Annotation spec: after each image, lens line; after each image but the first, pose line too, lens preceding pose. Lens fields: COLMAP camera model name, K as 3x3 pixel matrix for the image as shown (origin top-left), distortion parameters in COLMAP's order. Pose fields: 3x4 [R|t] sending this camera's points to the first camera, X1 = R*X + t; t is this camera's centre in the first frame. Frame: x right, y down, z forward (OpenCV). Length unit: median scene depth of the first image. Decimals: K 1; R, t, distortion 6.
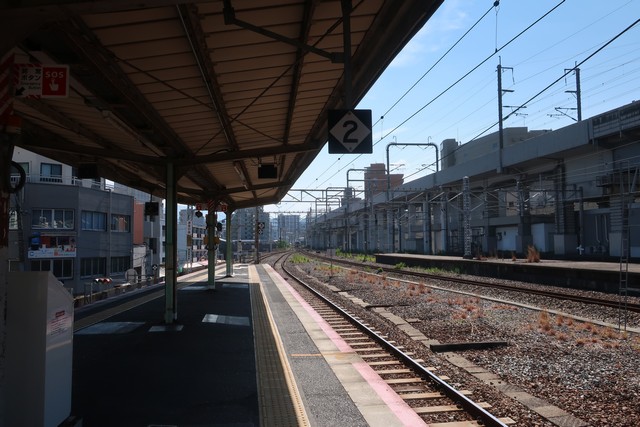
lens RADIAL K [[504.4, 0, 320.4], [0, 504.4, 213.9], [0, 0, 1]] dist [-0.002727, 0.002551]
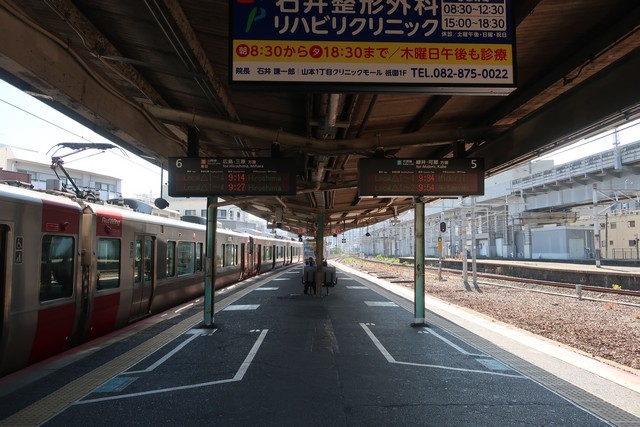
lens RADIAL K [[504.4, 0, 320.4], [0, 504.4, 213.9], [0, 0, 1]] dist [-0.002727, 0.002551]
pose [[0.994686, 0.007962, -0.102646, 0.030441], [-0.009426, 0.999861, -0.013784, -0.024377], [0.102522, 0.014678, 0.994622, -0.501598]]
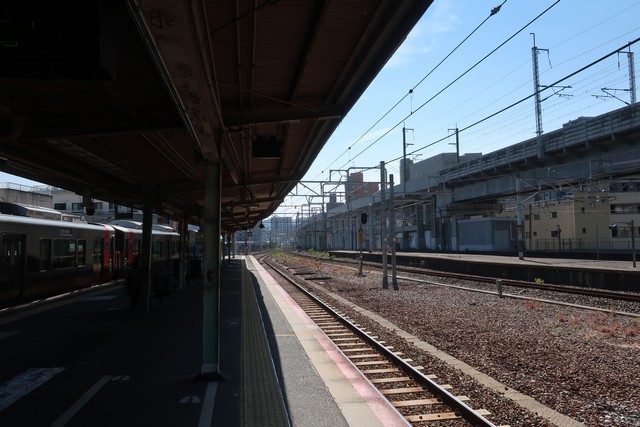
lens RADIAL K [[504.4, 0, 320.4], [0, 504.4, 213.9], [0, 0, 1]] dist [-0.002727, 0.002551]
pose [[0.999843, 0.003727, 0.017317, 0.059249], [-0.003680, 0.999989, -0.002739, -0.021371], [-0.017327, 0.002675, 0.999846, -0.440530]]
